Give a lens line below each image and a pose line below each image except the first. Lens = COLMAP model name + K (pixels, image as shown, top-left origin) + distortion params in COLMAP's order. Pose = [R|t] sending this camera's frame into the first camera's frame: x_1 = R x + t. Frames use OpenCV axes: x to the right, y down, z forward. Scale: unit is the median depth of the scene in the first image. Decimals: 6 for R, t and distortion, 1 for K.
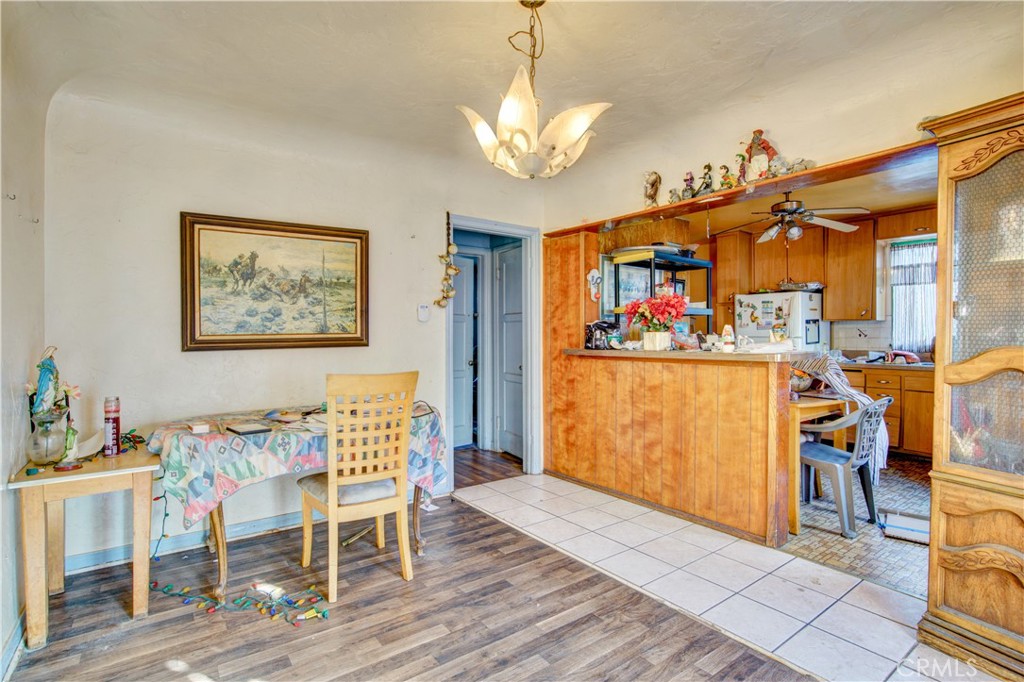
lens RADIAL K [[492.2, 0, 512.0], [0, 492.2, 341.0], [0, 0, 1]] dist [-0.024811, 0.000562]
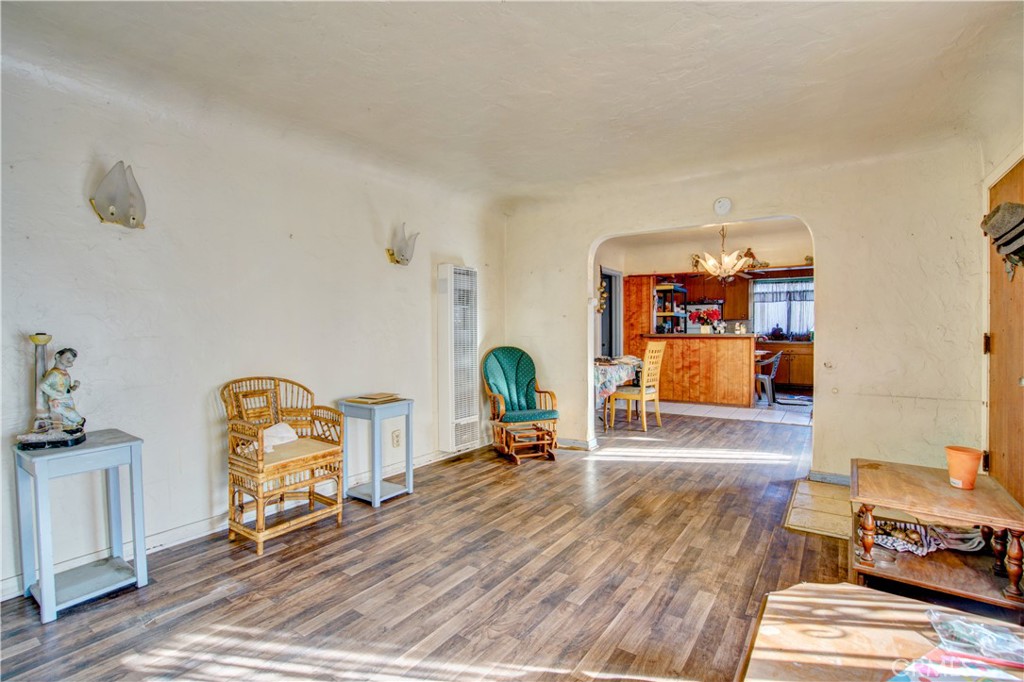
lens RADIAL K [[486.0, 0, 507.0], [0, 486.0, 339.9], [0, 0, 1]] dist [-0.018271, 0.000742]
pose [[0.941140, -0.010390, 0.337858, -1.358121], [0.006239, 0.999891, 0.013368, 0.012547], [-0.337960, -0.010473, 0.941102, -0.853779]]
